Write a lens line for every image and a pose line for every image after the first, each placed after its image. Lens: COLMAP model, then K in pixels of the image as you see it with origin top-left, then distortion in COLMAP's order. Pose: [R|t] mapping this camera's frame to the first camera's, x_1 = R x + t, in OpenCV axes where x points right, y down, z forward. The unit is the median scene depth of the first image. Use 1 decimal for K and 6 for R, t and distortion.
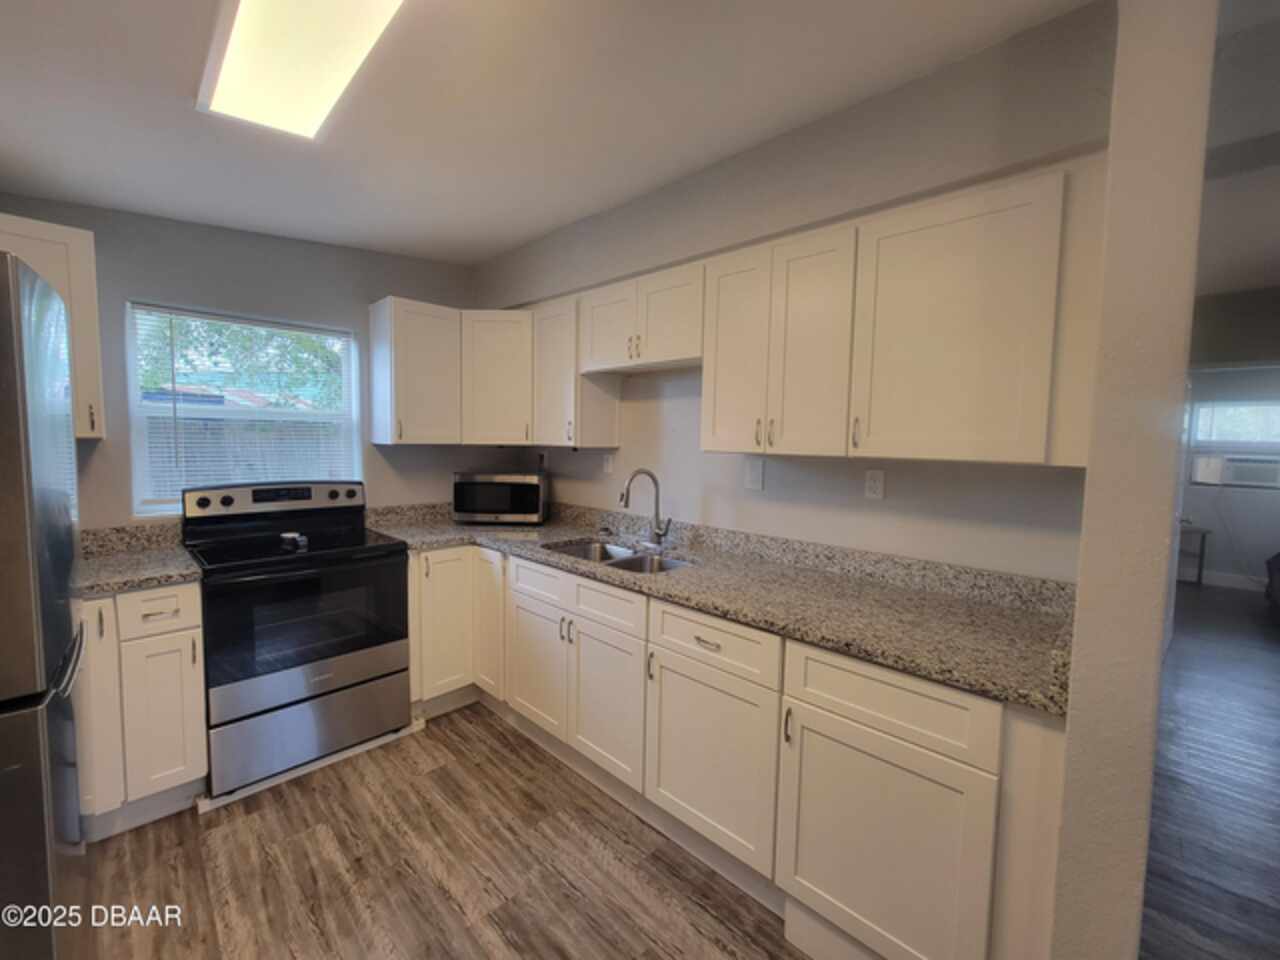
lens RADIAL K [[513.4, 0, 631.5], [0, 513.4, 475.2], [0, 0, 1]] dist [0.000846, 0.000099]
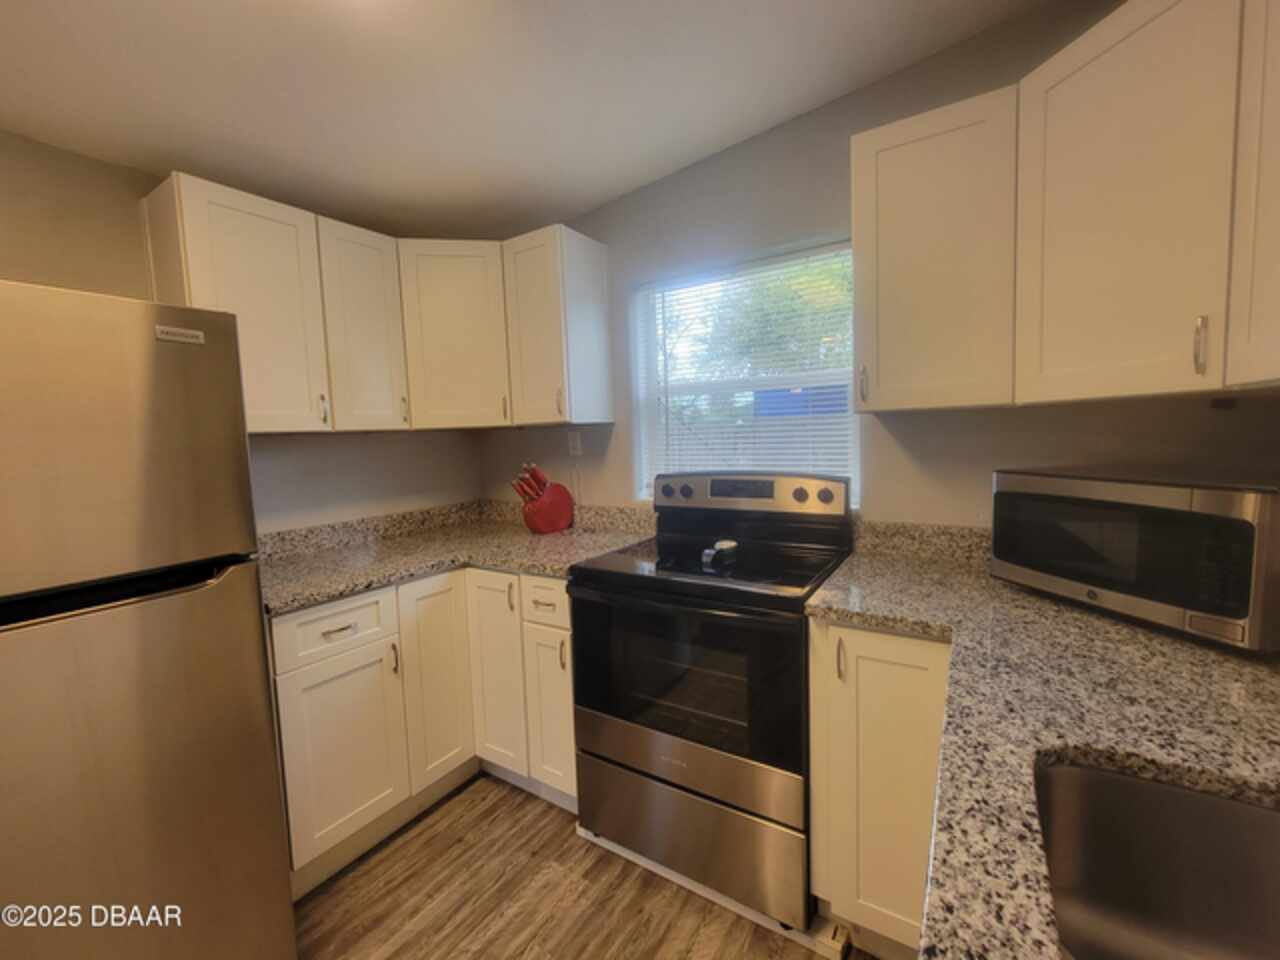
lens RADIAL K [[513.4, 0, 631.5], [0, 513.4, 475.2], [0, 0, 1]] dist [0.000846, 0.000099]
pose [[0.205654, 0.047146, -0.977488, 0.029479], [-0.032589, 0.998615, 0.041309, -0.009101], [0.978082, 0.023360, 0.206906, 0.713312]]
